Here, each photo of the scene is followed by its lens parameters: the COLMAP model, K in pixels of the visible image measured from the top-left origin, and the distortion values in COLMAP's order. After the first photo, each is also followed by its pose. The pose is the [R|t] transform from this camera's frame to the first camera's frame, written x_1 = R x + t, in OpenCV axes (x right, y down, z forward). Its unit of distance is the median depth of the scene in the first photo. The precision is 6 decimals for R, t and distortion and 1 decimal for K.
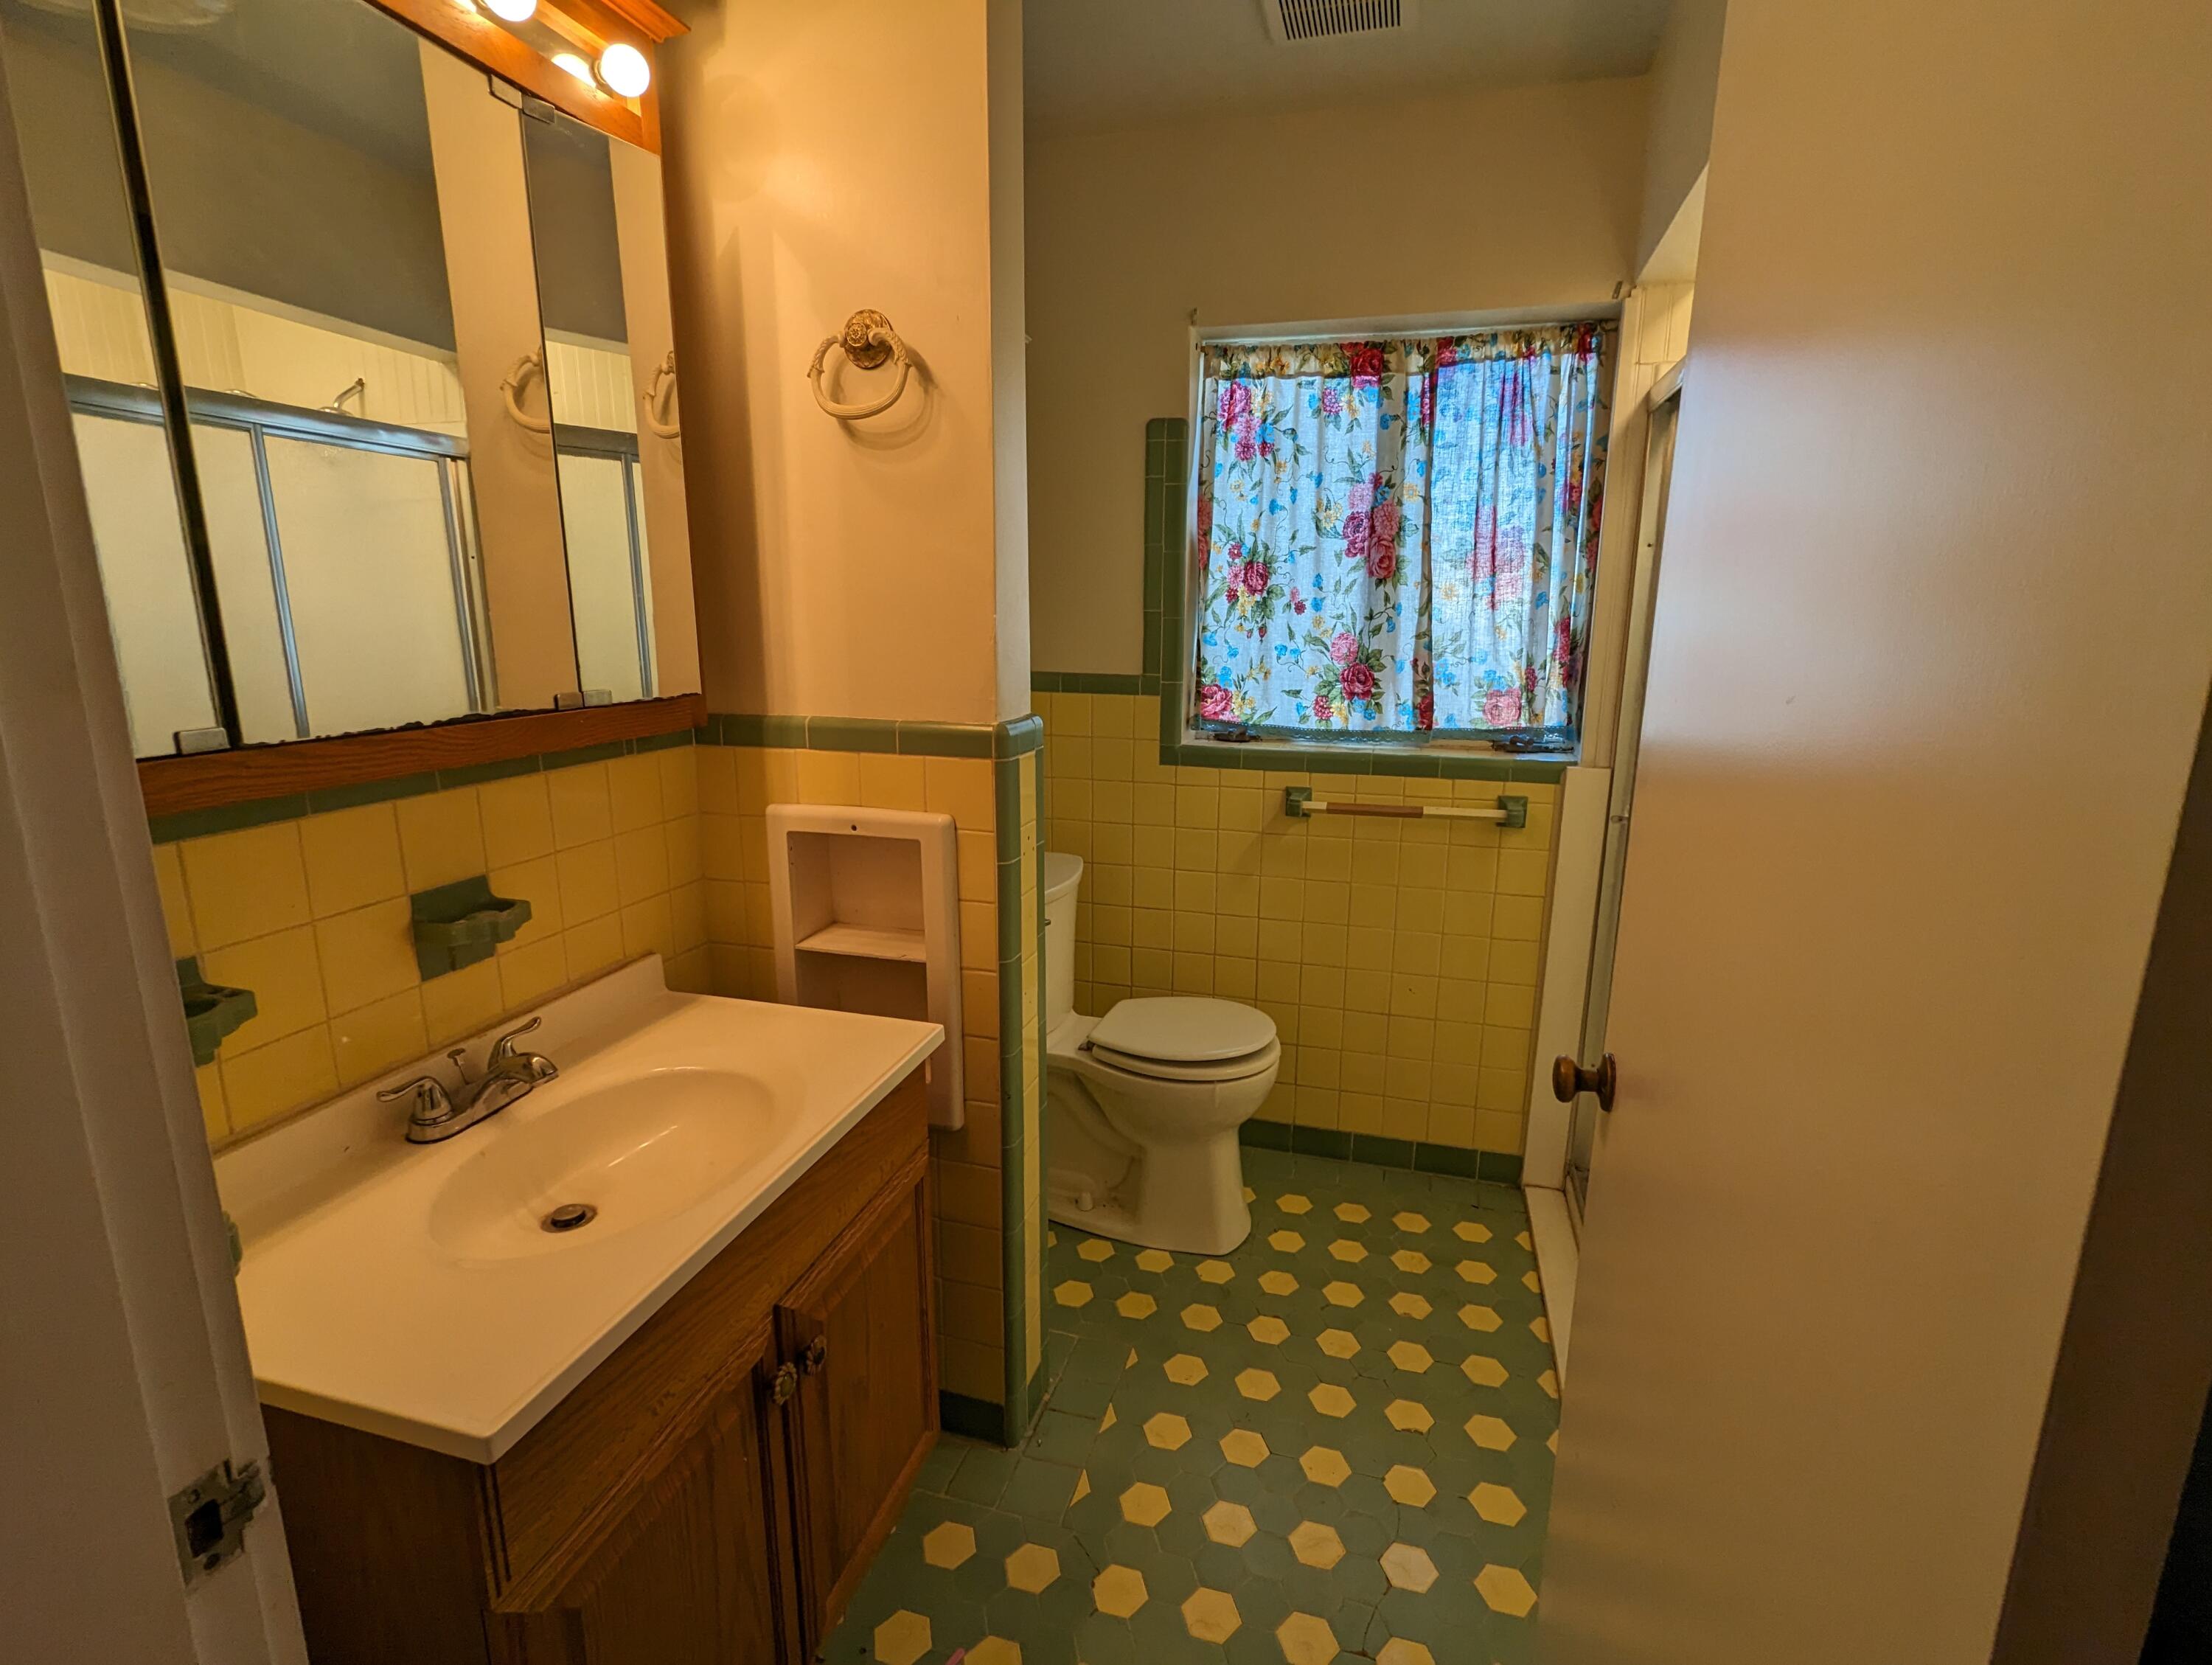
lens RADIAL K [[1047.4, 0, 1112.0], [0, 1047.4, 831.5], [0, 0, 1]] dist [-0.000921, -0.000181]
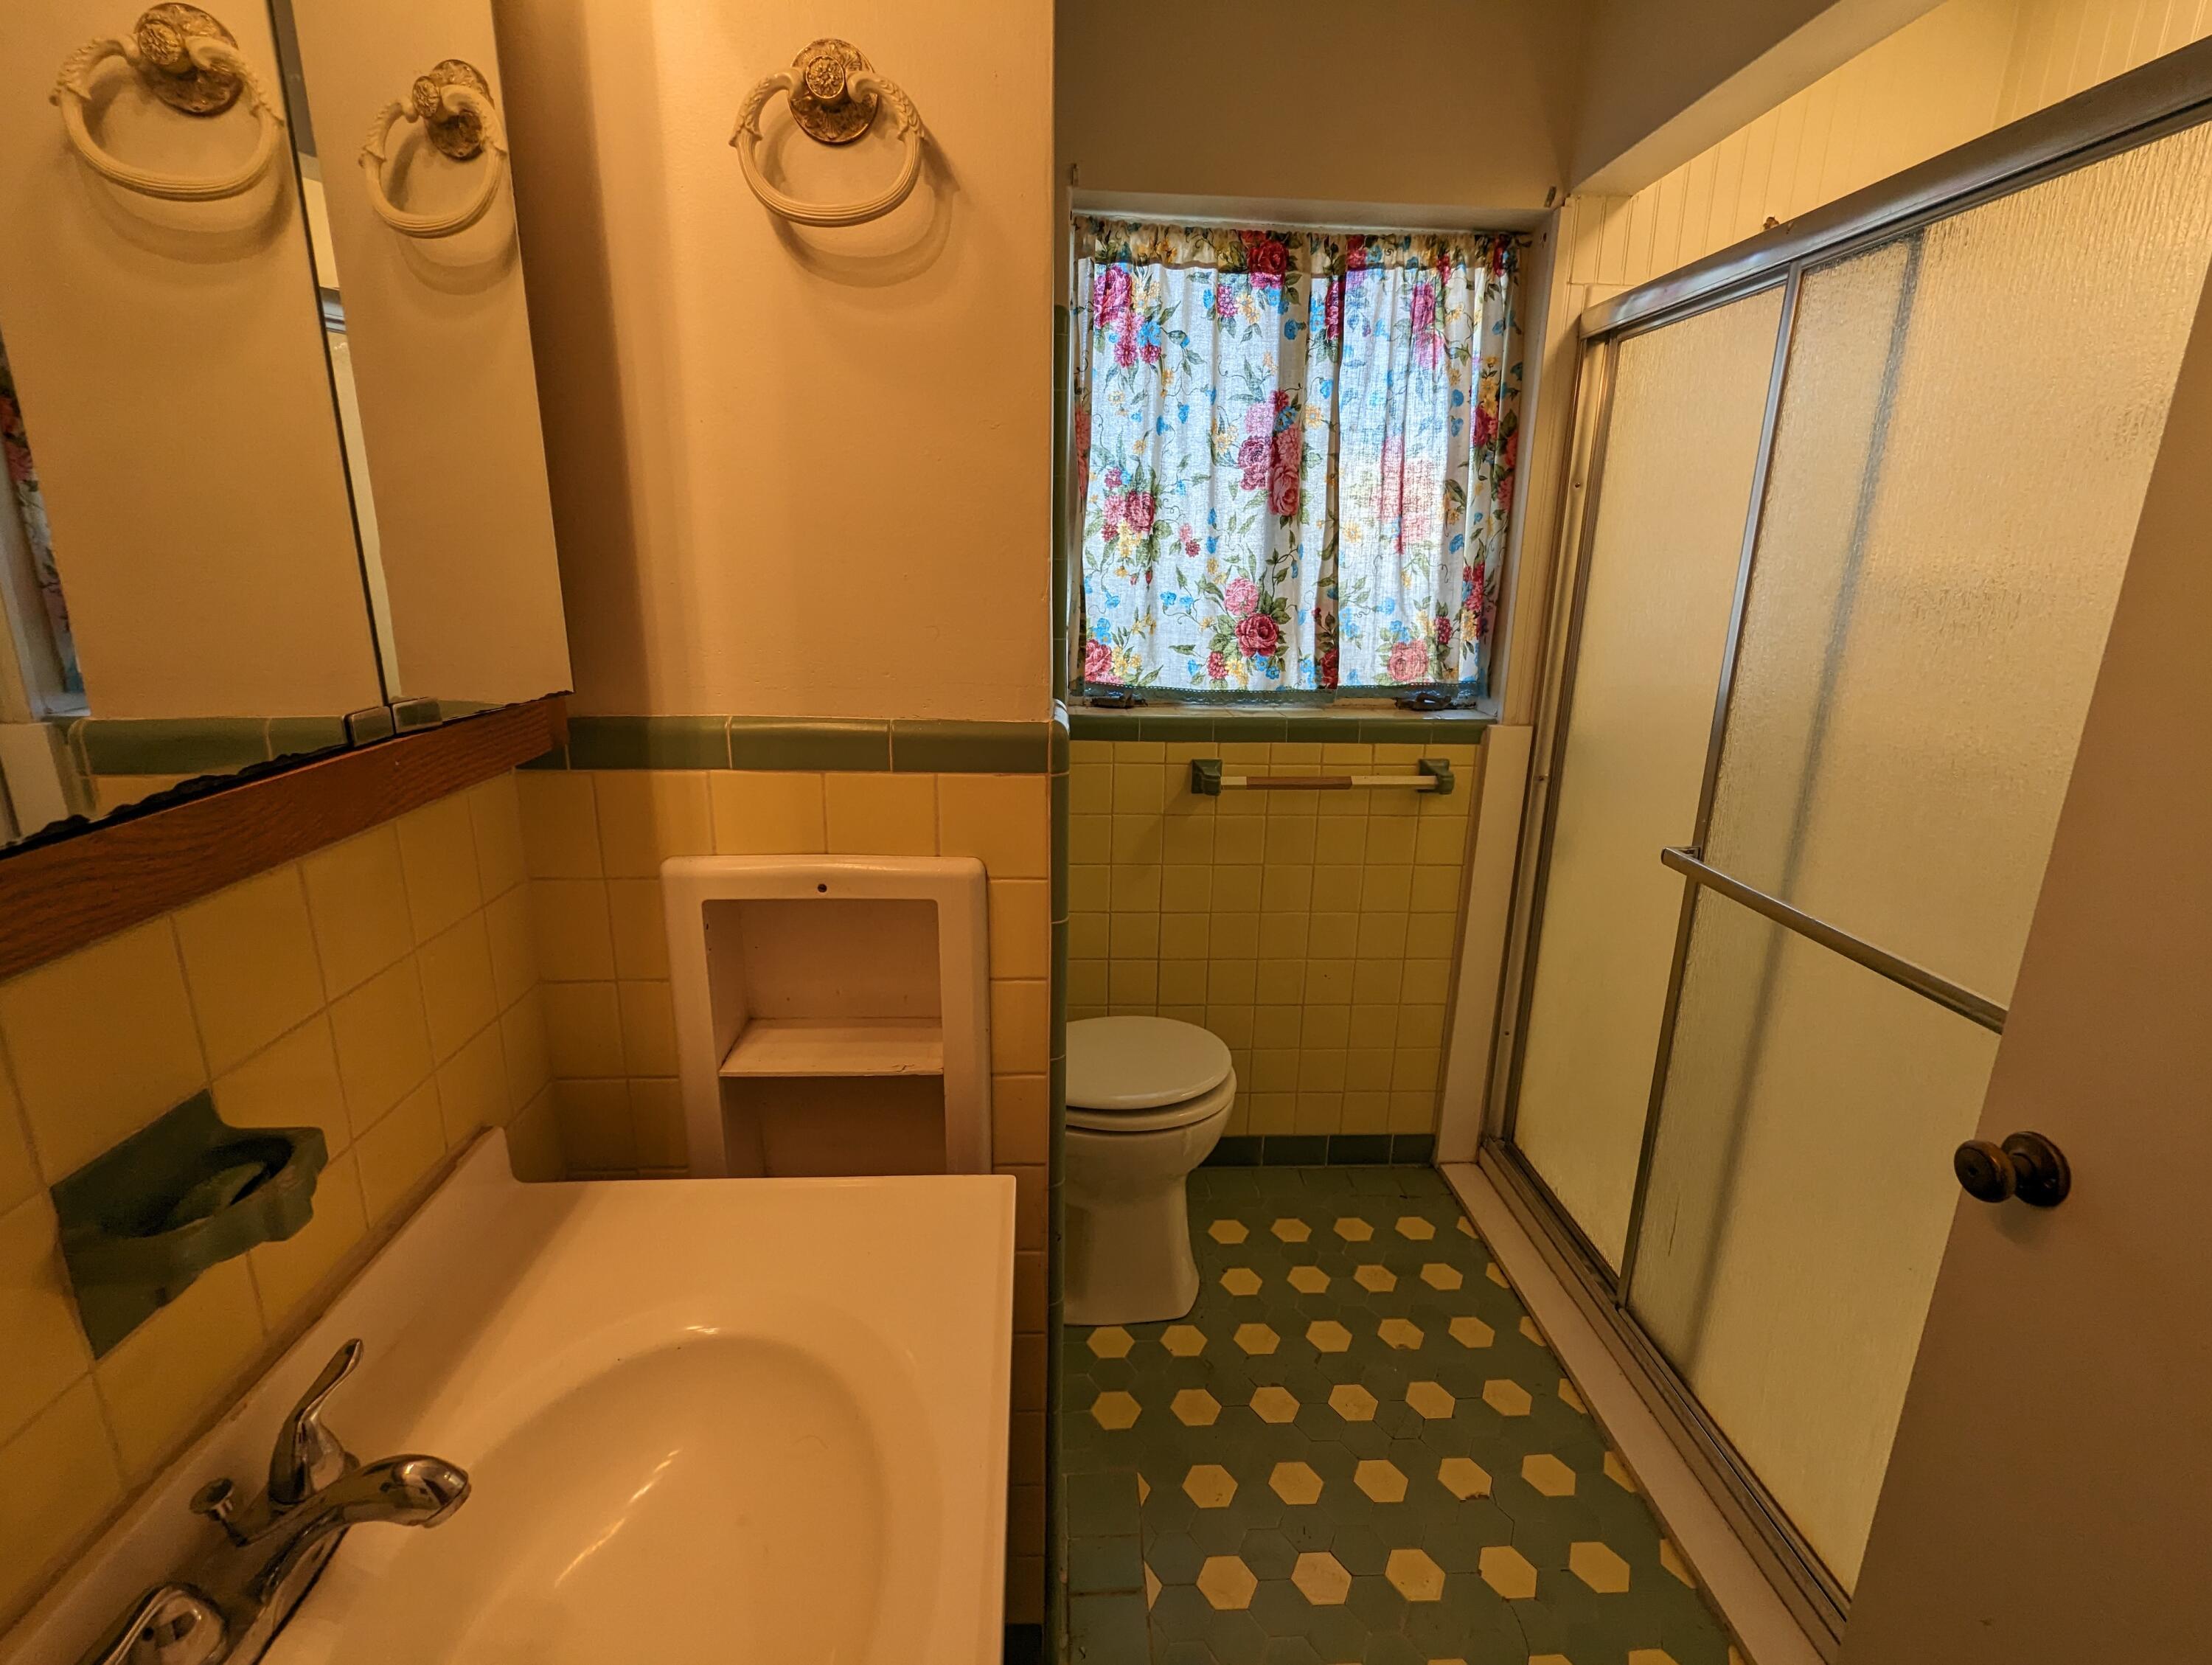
lens RADIAL K [[1047.4, 0, 1104.5], [0, 1047.4, 832.0], [0, 0, 1]] dist [-0.000921, -0.000181]
pose [[0.944939, -0.074317, 0.318696, -0.190596], [0.056016, 0.996231, 0.066224, -0.047567], [-0.322416, -0.044726, 0.945541, 0.222534]]
